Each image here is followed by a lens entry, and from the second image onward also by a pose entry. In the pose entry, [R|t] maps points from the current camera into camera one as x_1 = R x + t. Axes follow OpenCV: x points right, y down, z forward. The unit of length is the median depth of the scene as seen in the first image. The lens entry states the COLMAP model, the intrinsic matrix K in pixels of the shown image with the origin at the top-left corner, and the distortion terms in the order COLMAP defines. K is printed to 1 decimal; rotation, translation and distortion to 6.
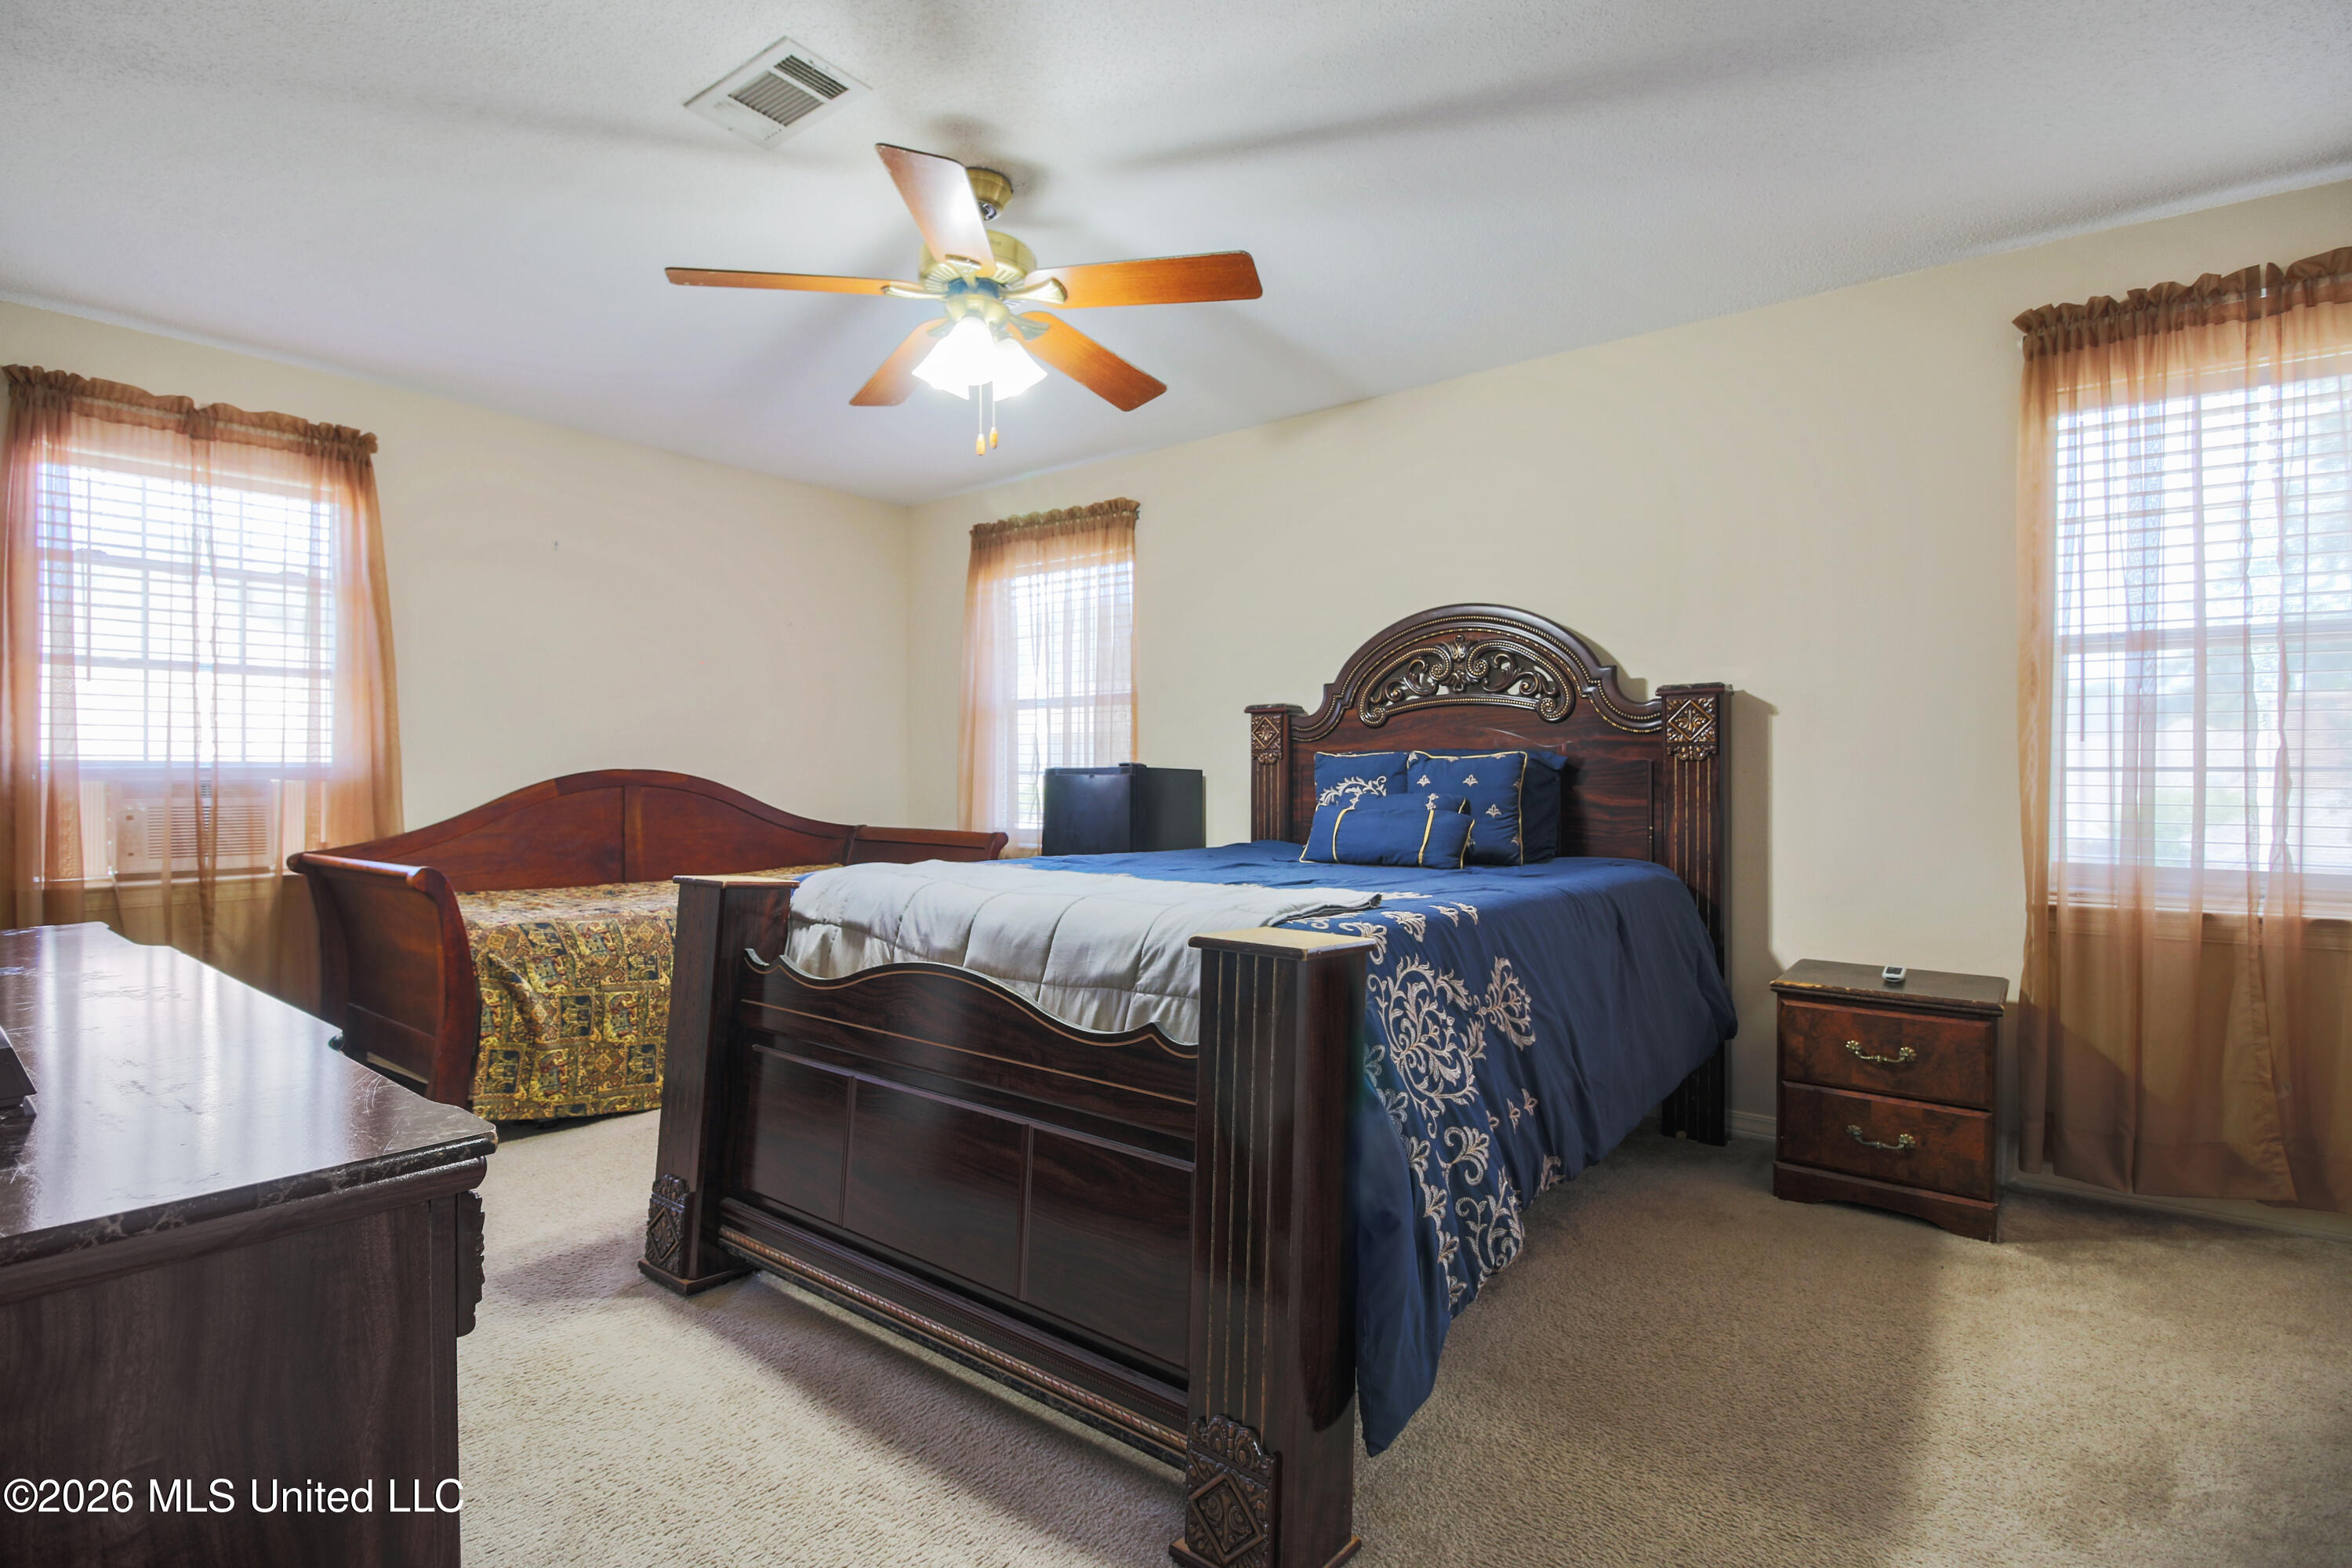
lens RADIAL K [[1086.8, 0, 1174.5], [0, 1086.8, 773.0], [0, 0, 1]] dist [-0.004882, -0.007529]
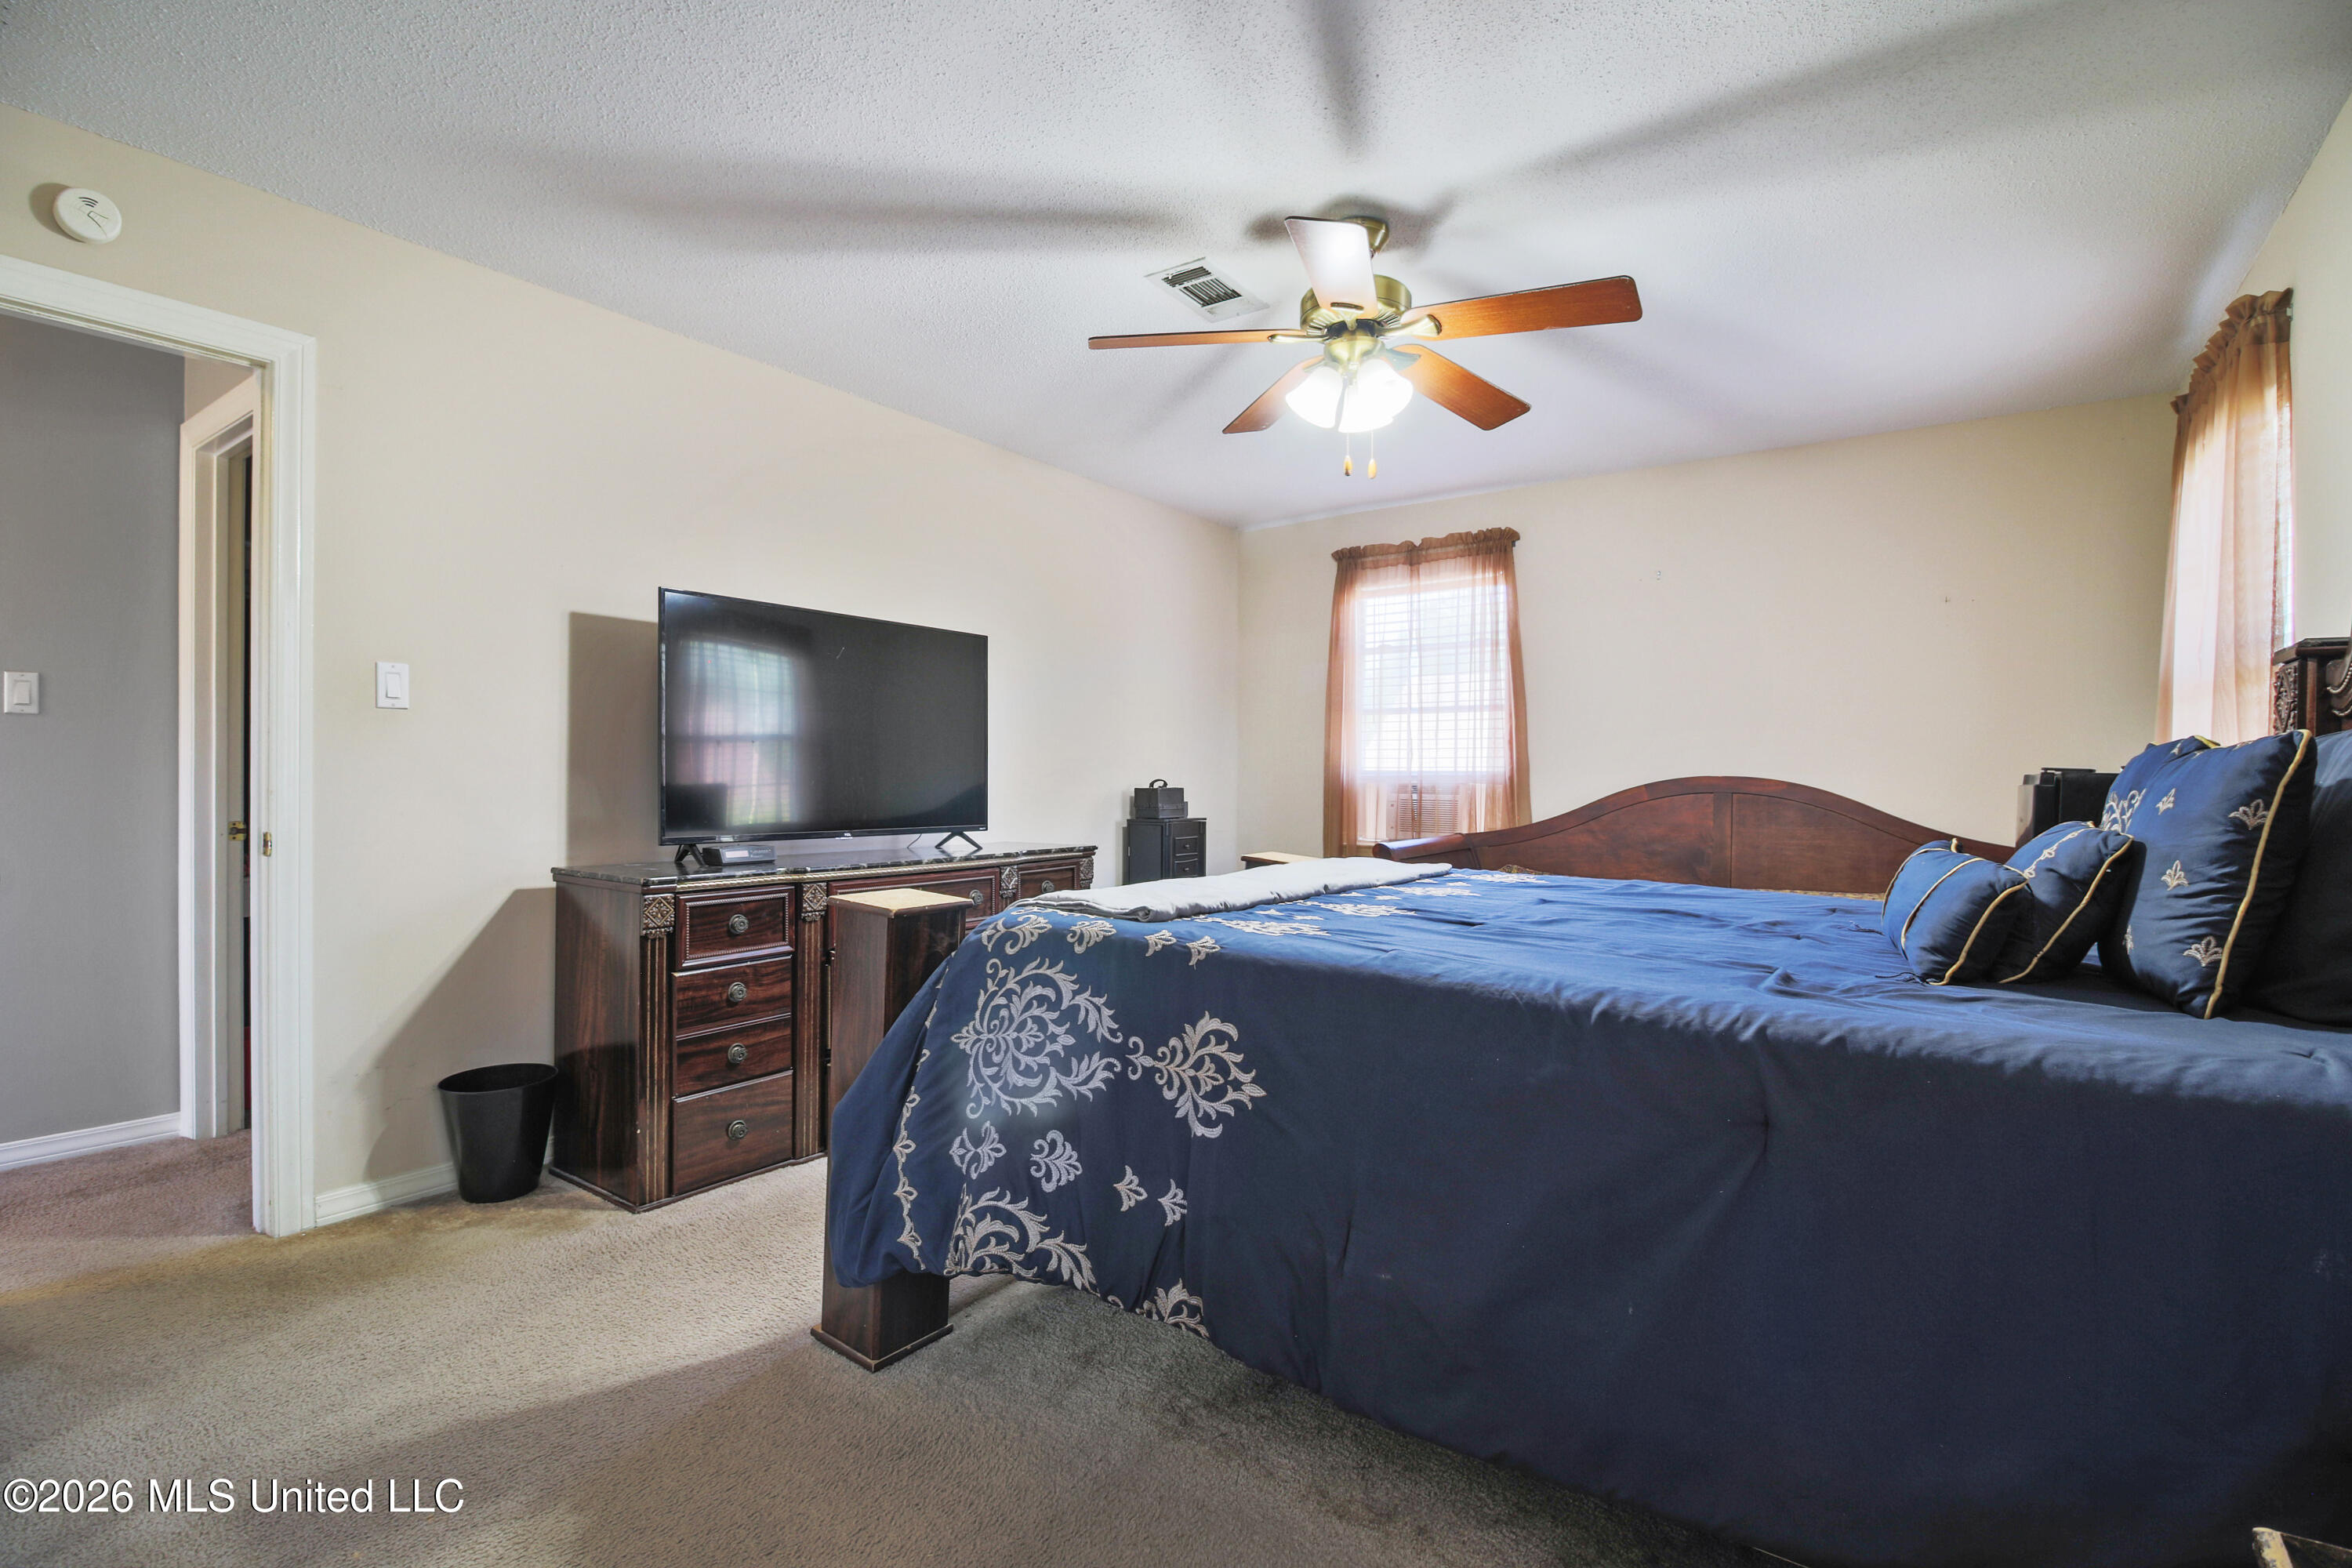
lens RADIAL K [[1086.8, 0, 1173.8], [0, 1086.8, 780.1], [0, 0, 1]] dist [-0.004882, -0.007529]
pose [[0.054445, 0.004076, -0.998508, 0.678380], [-0.005423, 0.999978, 0.003787, -0.001481], [0.998502, 0.005209, 0.054466, 0.584977]]
